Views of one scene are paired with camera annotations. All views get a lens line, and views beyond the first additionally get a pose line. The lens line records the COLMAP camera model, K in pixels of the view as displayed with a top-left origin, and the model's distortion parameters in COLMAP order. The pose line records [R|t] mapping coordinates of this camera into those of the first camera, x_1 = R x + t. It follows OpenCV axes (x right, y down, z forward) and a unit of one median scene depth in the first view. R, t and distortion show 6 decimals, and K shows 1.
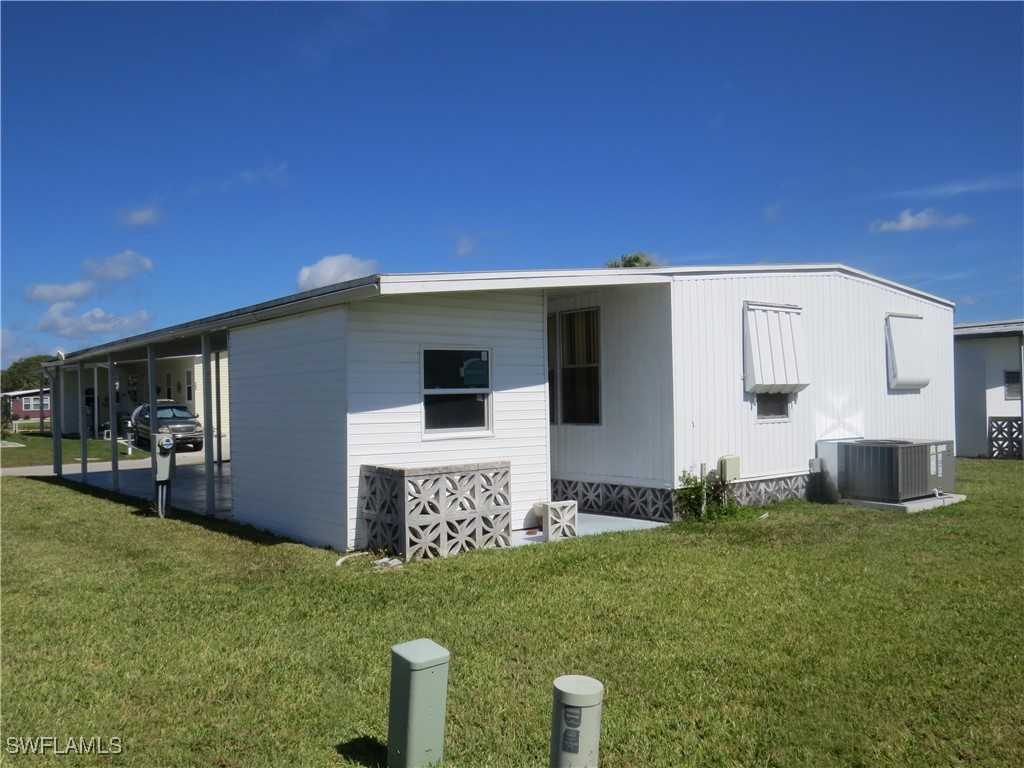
lens RADIAL K [[855.7, 0, 512.4], [0, 855.7, 381.0], [0, 0, 1]] dist [-0.009714, -0.002939]
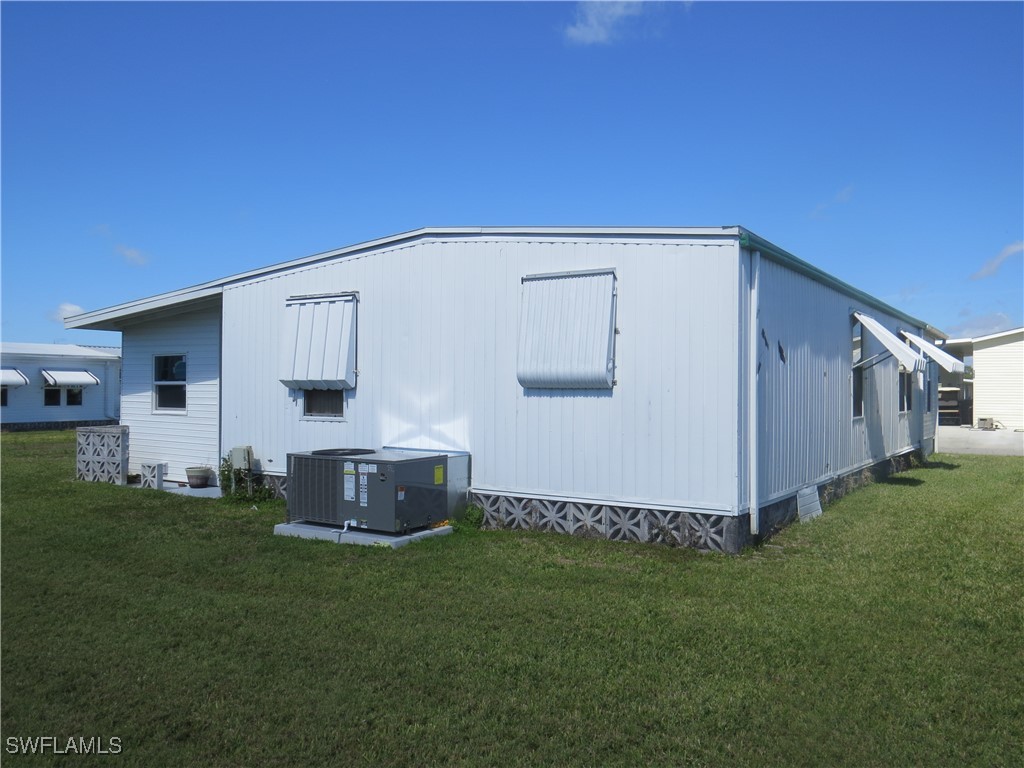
lens RADIAL K [[855.7, 0, 512.5], [0, 855.7, 388.4], [0, 0, 1]] dist [-0.009714, -0.002939]
pose [[0.314649, 0.017282, -0.949051, 1.267915], [0.004668, 0.999794, 0.019754, -0.004759], [0.949196, -0.010646, 0.314504, 0.904011]]
